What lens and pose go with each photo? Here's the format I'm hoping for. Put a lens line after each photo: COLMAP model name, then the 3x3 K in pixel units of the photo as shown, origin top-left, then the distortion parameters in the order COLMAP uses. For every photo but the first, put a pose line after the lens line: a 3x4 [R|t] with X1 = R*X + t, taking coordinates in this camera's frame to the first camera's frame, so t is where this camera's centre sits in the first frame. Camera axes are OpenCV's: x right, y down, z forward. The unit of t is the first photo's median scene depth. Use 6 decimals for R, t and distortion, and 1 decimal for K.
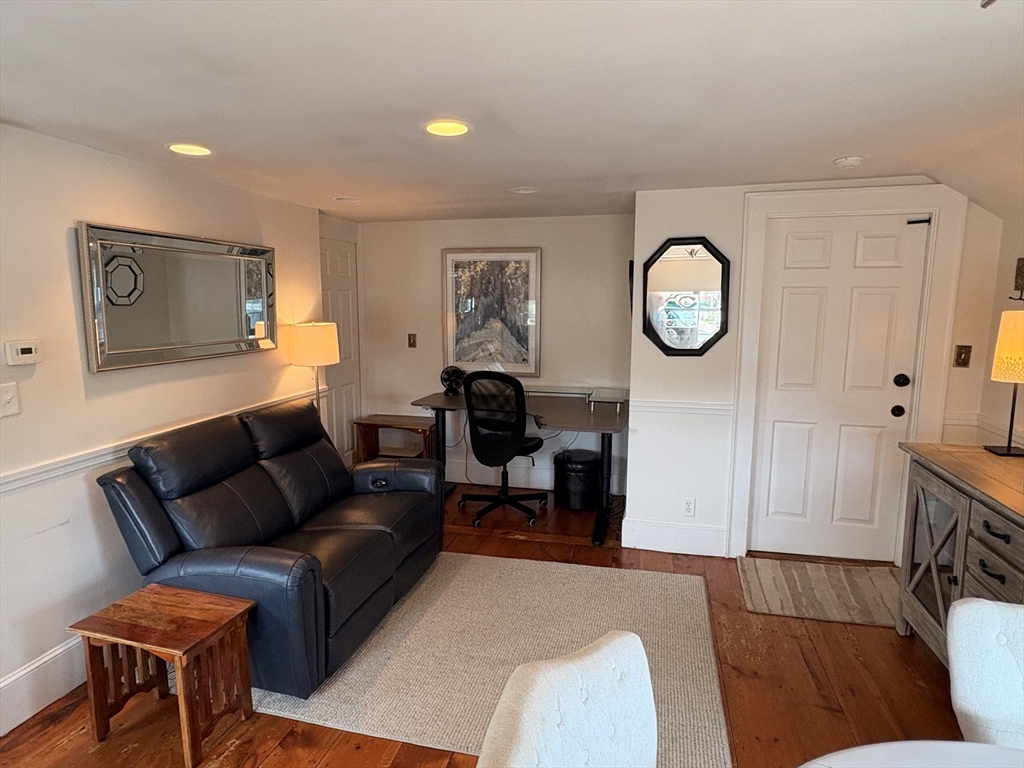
lens RADIAL K [[587.1, 0, 512.0], [0, 587.1, 382.6], [0, 0, 1]] dist [-0.000948, -0.000135]
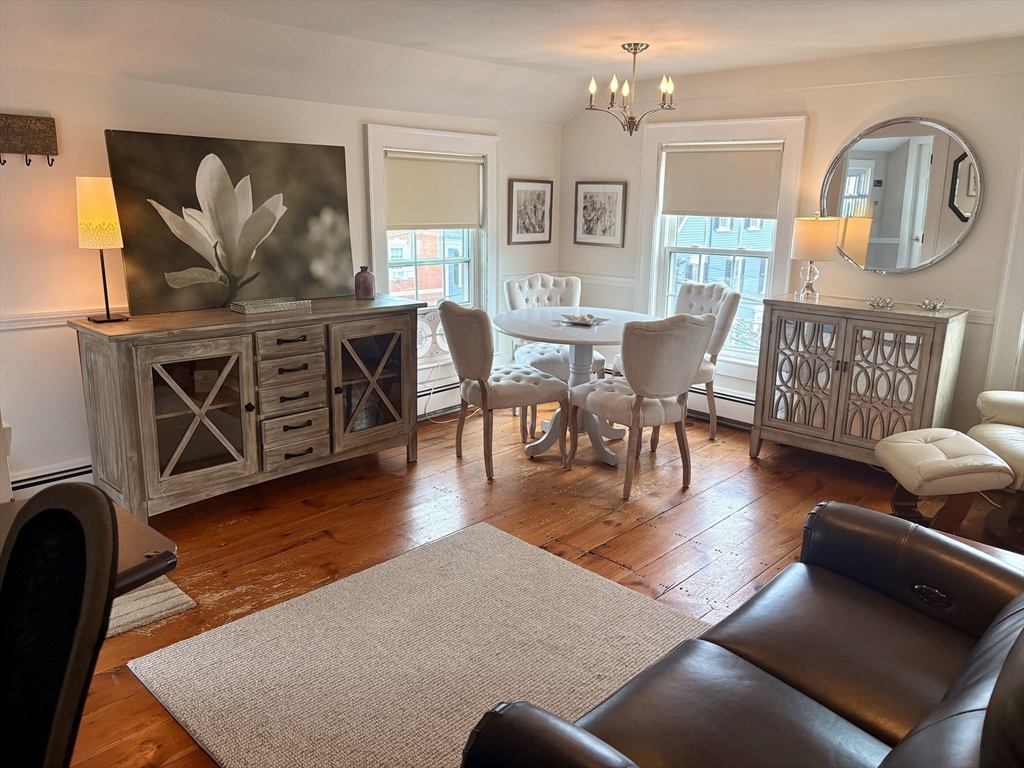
lens RADIAL K [[772.6, 0, 505.5], [0, 772.6, 381.2], [0, 0, 1]] dist [0.027800, -0.028239]
pose [[-0.869861, -0.122203, 0.477921, -0.406707], [0.049895, 0.942066, 0.331697, -0.191034], [-0.490768, 0.312376, -0.813369, 1.789917]]
